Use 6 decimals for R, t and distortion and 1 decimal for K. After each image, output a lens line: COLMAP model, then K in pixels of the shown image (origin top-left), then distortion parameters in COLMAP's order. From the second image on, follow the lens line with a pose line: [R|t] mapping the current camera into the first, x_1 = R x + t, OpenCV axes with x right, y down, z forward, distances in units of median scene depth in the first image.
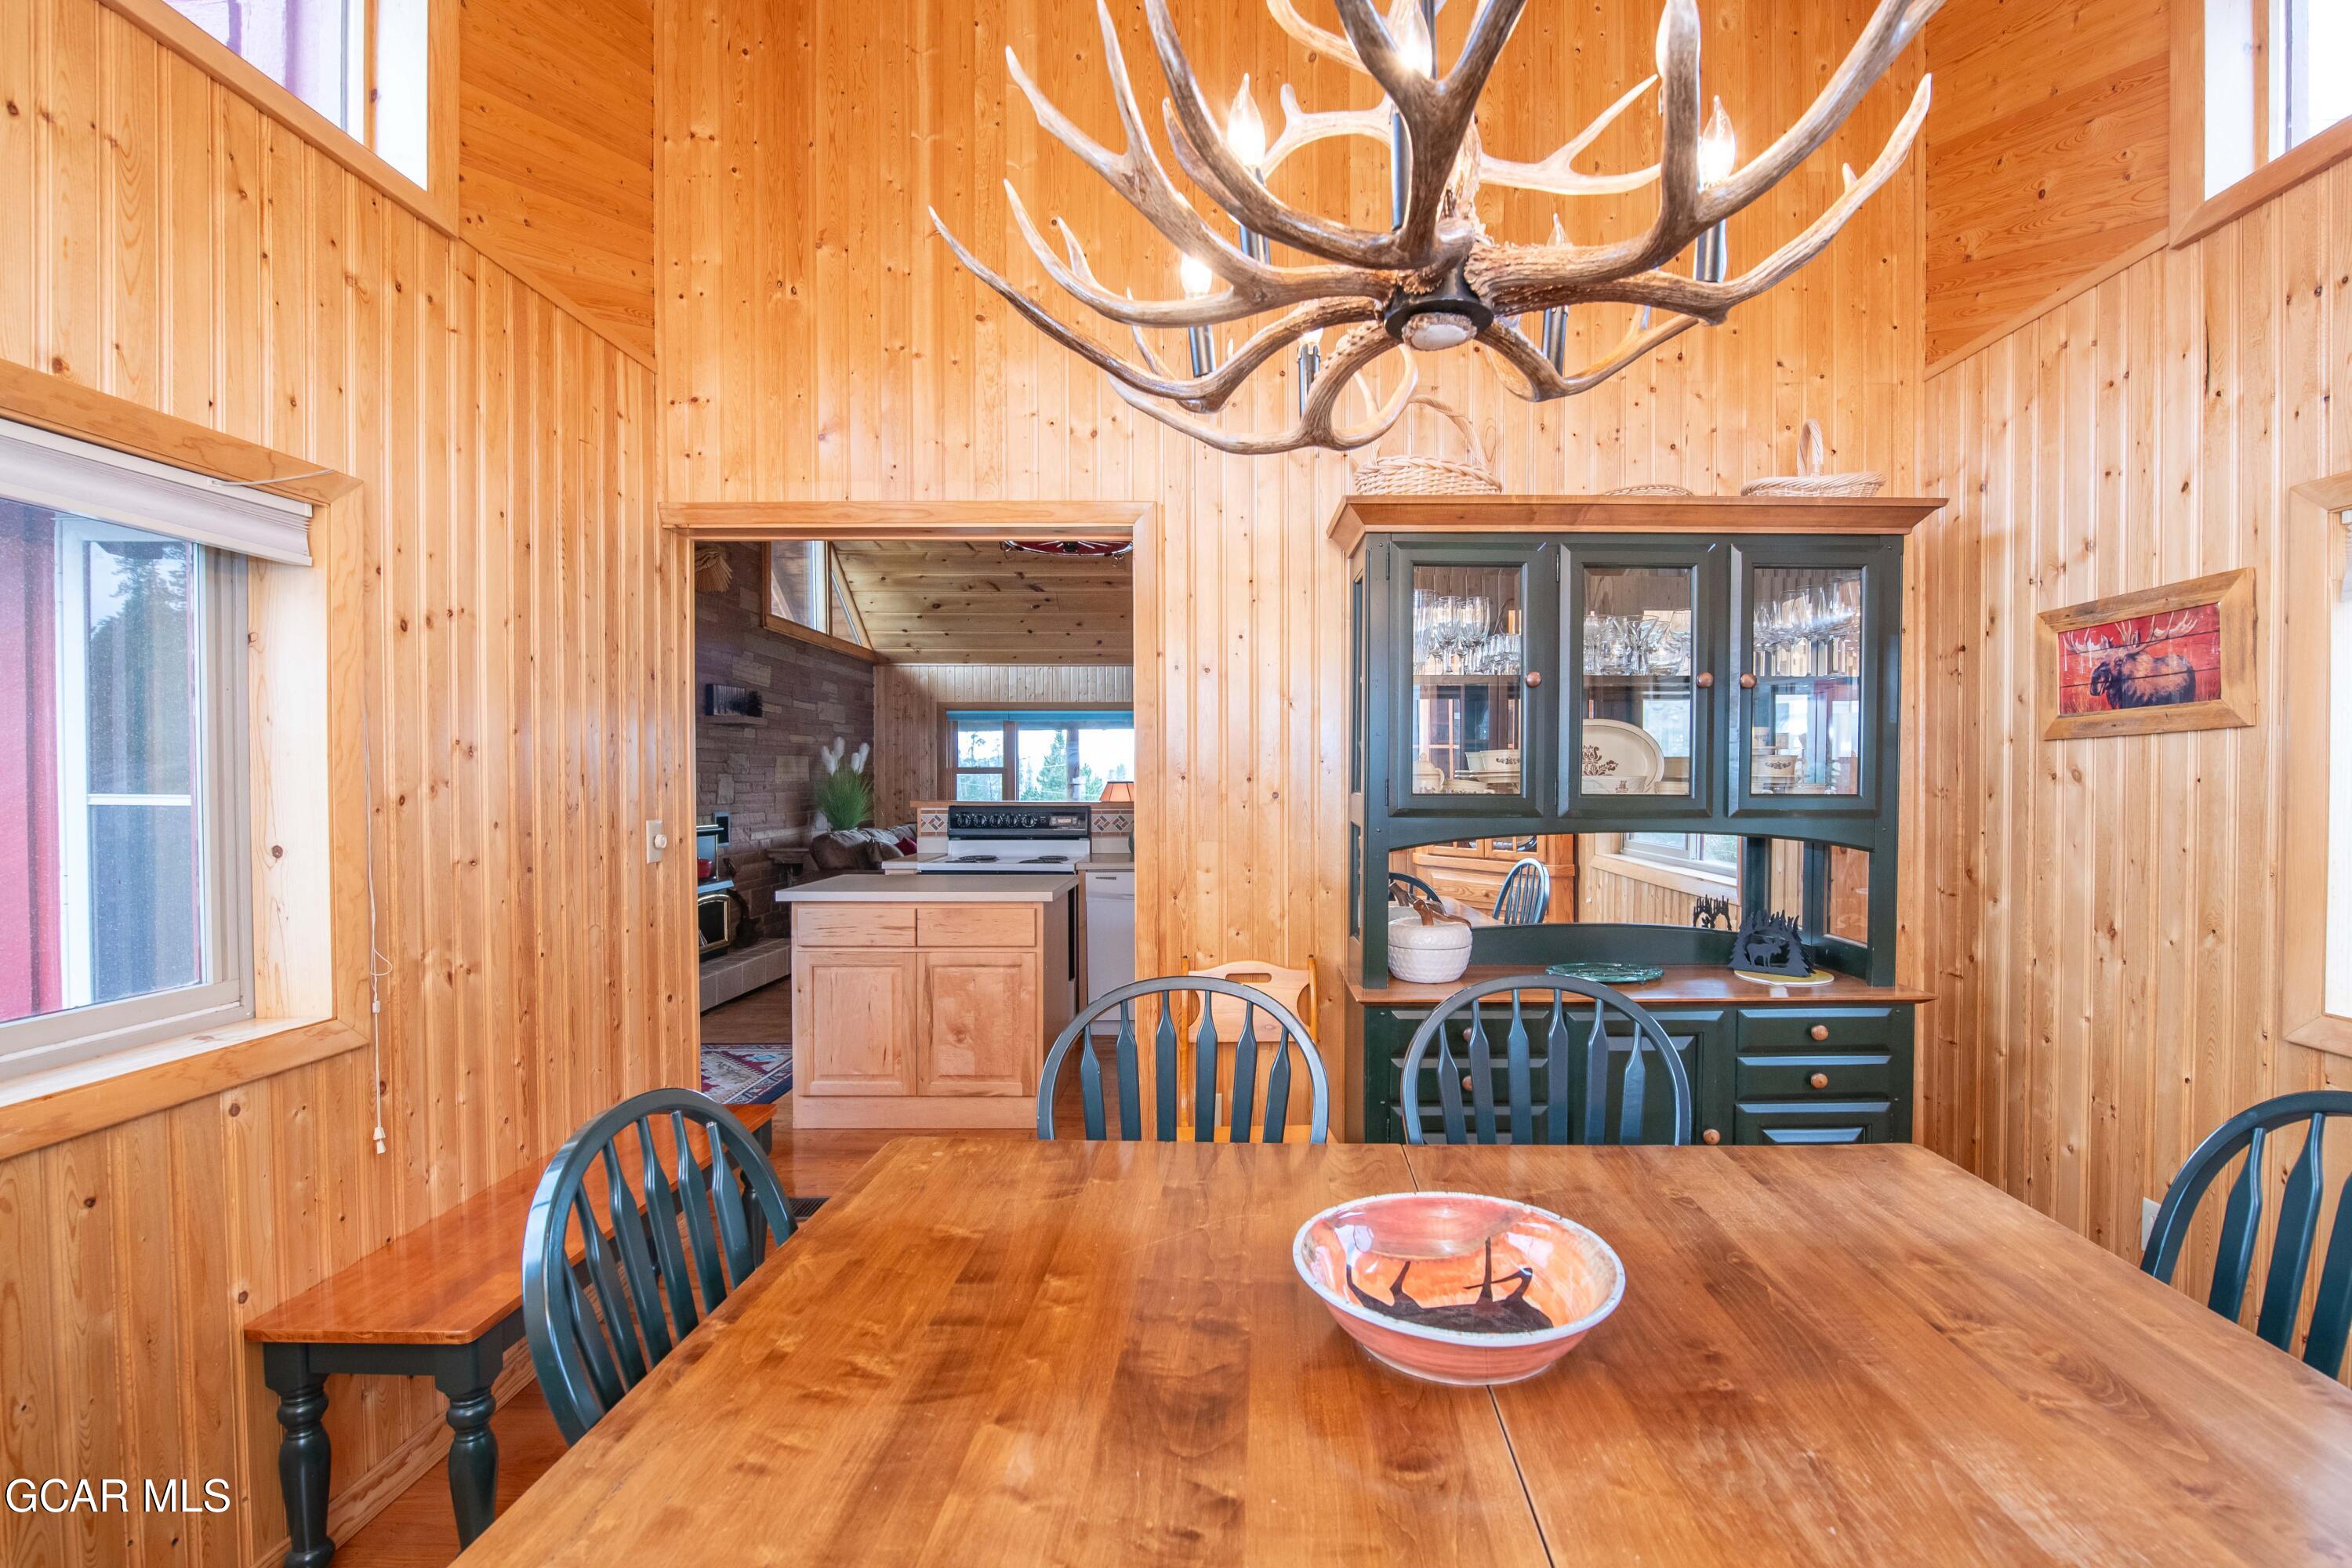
lens RADIAL K [[987.0, 0, 1273.9], [0, 987.0, 786.7], [0, 0, 1]] dist [-0.001438, -0.000439]
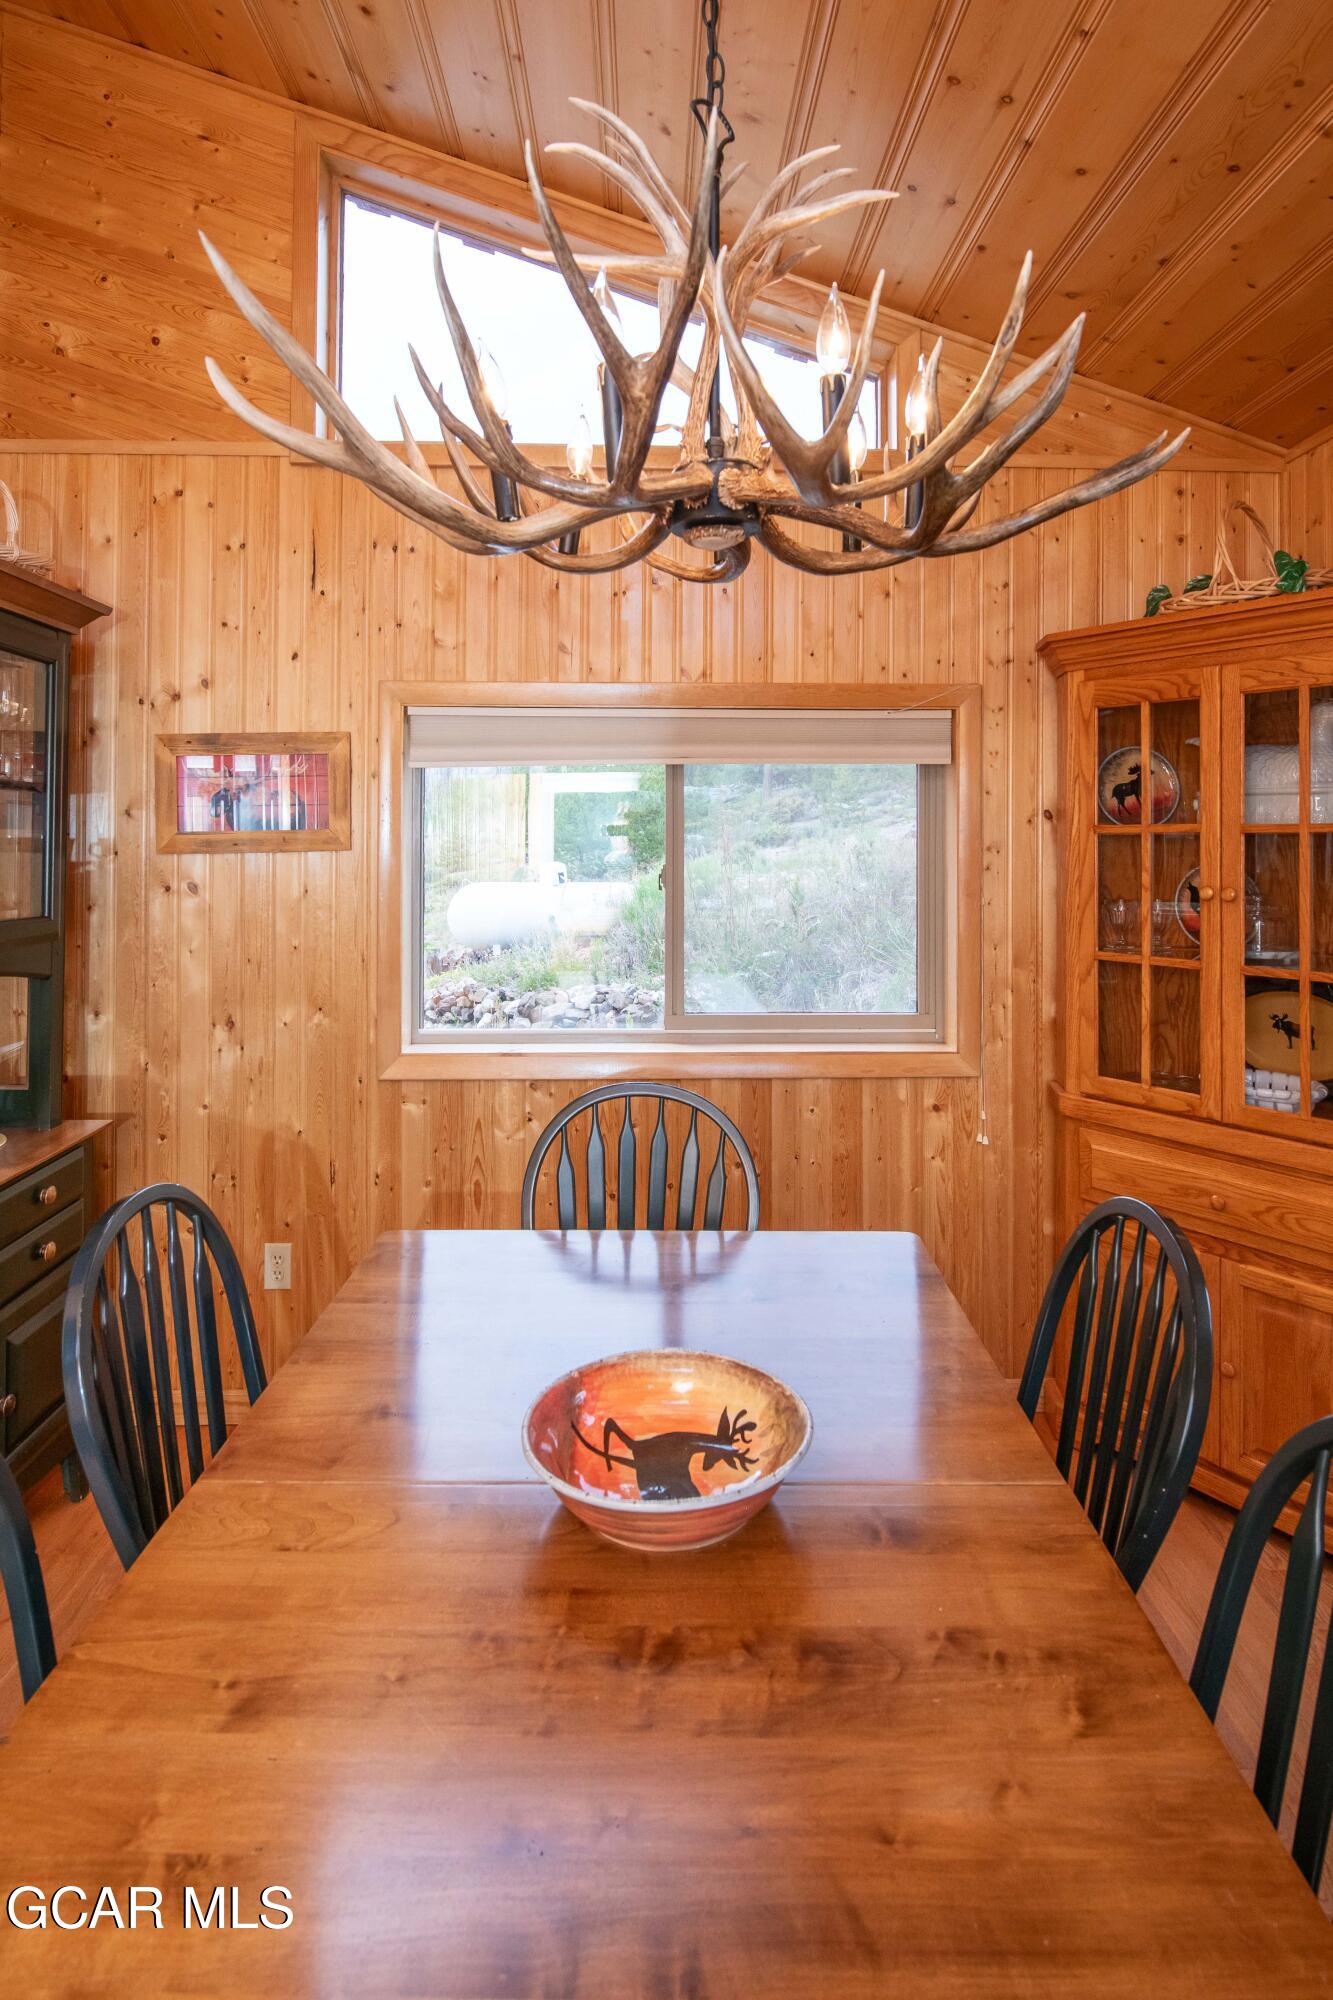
lens RADIAL K [[1131.2, 0, 694.0], [0, 1131.2, 830.6], [0, 0, 1]] dist [0.001722, 0.000668]
pose [[0.014872, 0.011078, 0.999828, -0.470904], [0.012538, 0.999858, -0.011265, -0.057293], [-0.999811, 0.012703, 0.014731, 0.448266]]
